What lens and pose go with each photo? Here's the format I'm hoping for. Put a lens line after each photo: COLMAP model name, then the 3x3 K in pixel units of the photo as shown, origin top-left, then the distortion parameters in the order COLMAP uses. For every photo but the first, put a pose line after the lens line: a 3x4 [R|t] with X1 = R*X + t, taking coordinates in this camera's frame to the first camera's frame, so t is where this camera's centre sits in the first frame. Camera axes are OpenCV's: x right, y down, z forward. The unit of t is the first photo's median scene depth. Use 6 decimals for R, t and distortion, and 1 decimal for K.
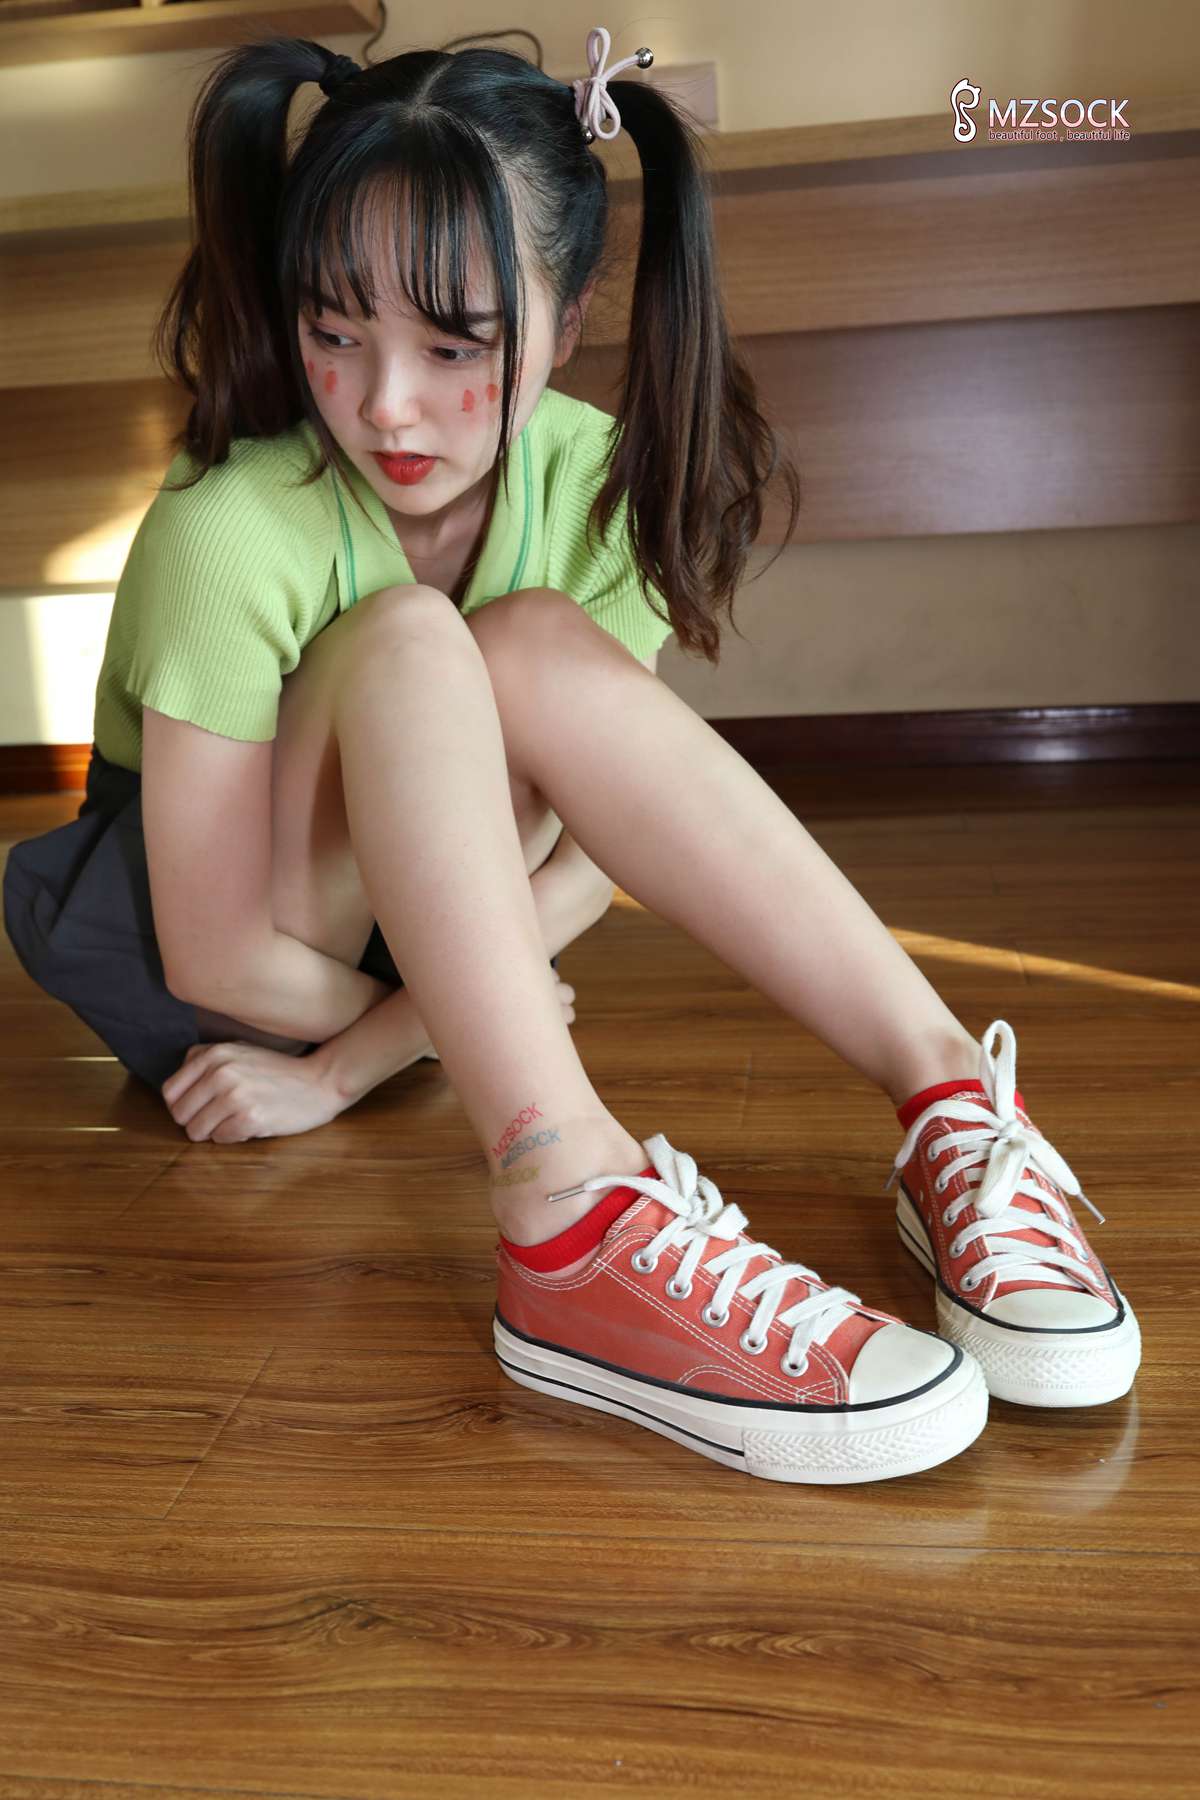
lens RADIAL K [[1767.3, 0, 606.0], [0, 1767.3, 886.4], [0, 0, 1]] dist [0.004979, 0.000000]
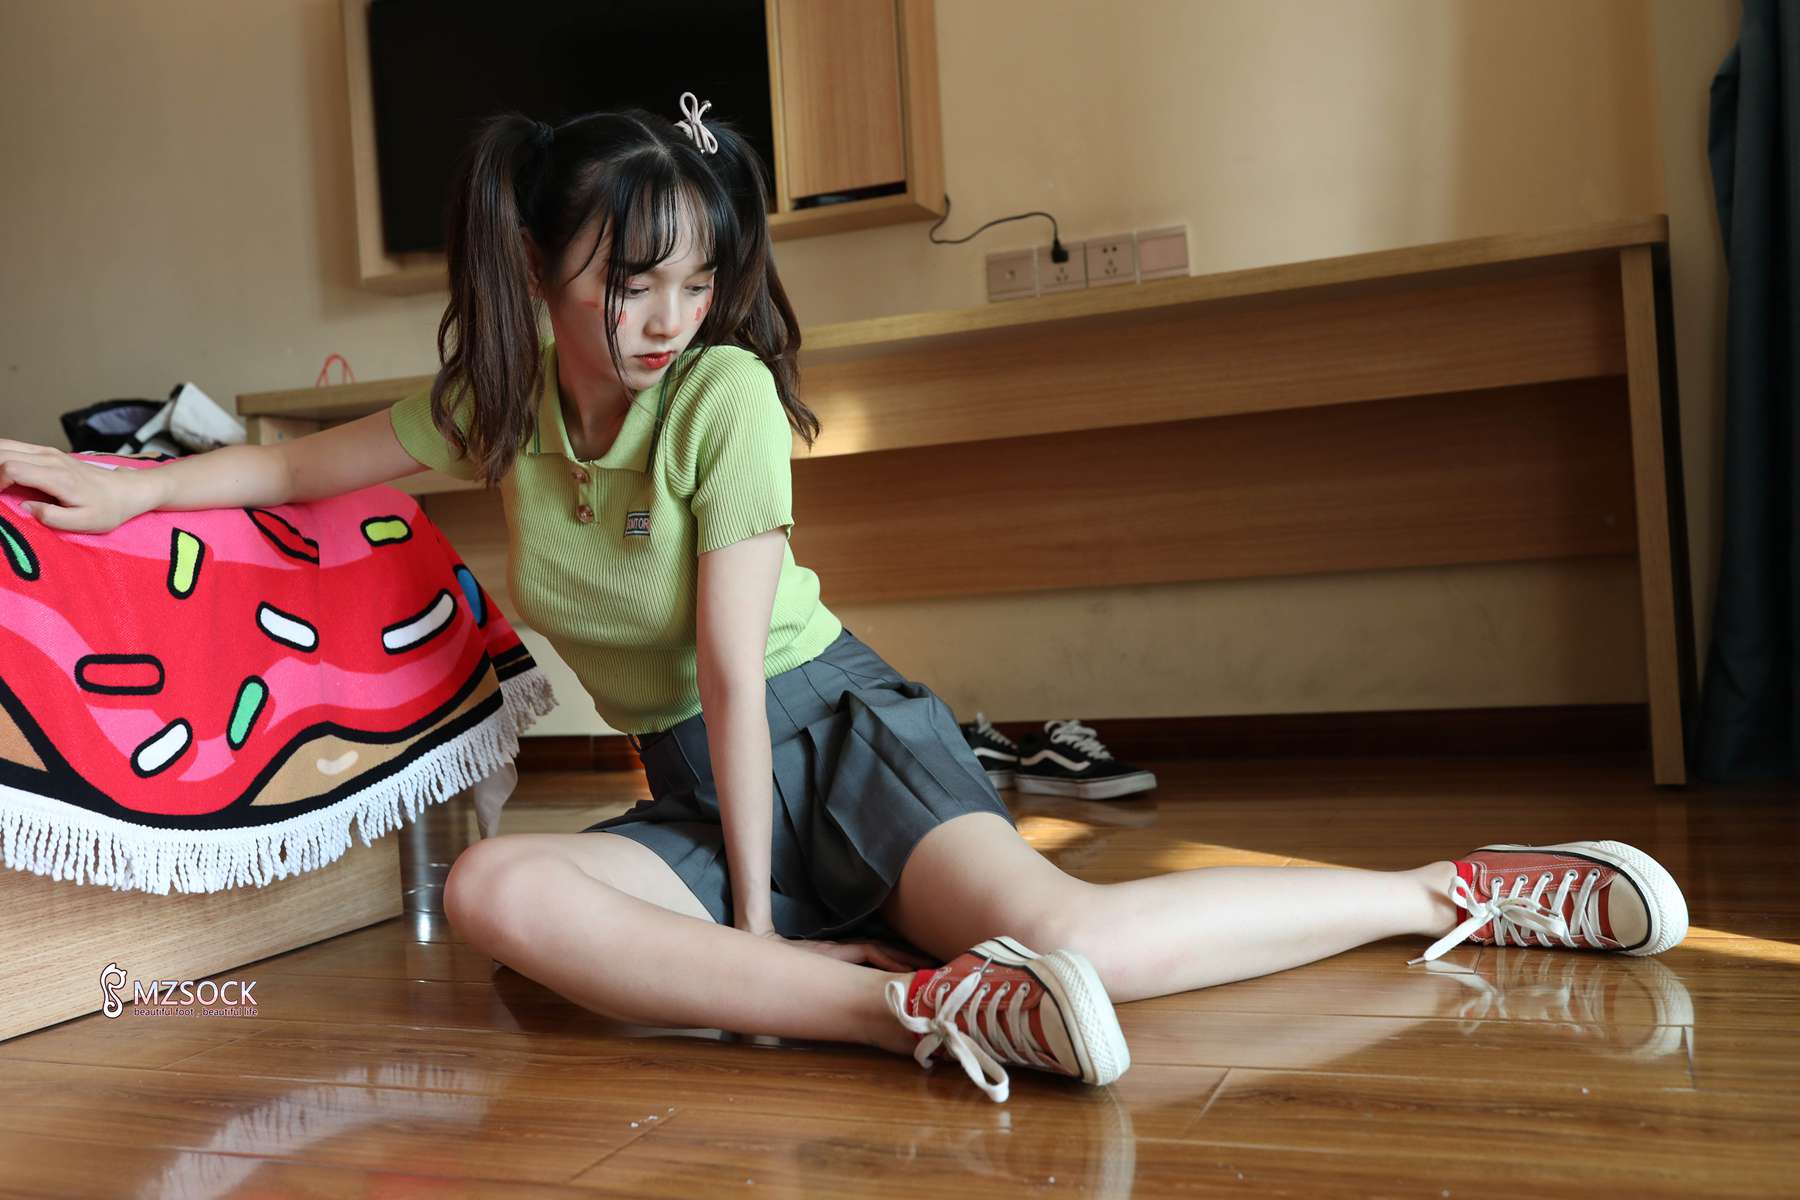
lens RADIAL K [[1767.3, 0, 902.8], [0, 1767.3, 604.1], [0, 0, 1]] dist [0.004979, 0.000000]
pose [[0.968610, -0.003052, -0.248569, 0.211214], [-0.046882, 0.979738, -0.194718, 0.098124], [0.244126, 0.200259, 0.948841, -0.302245]]
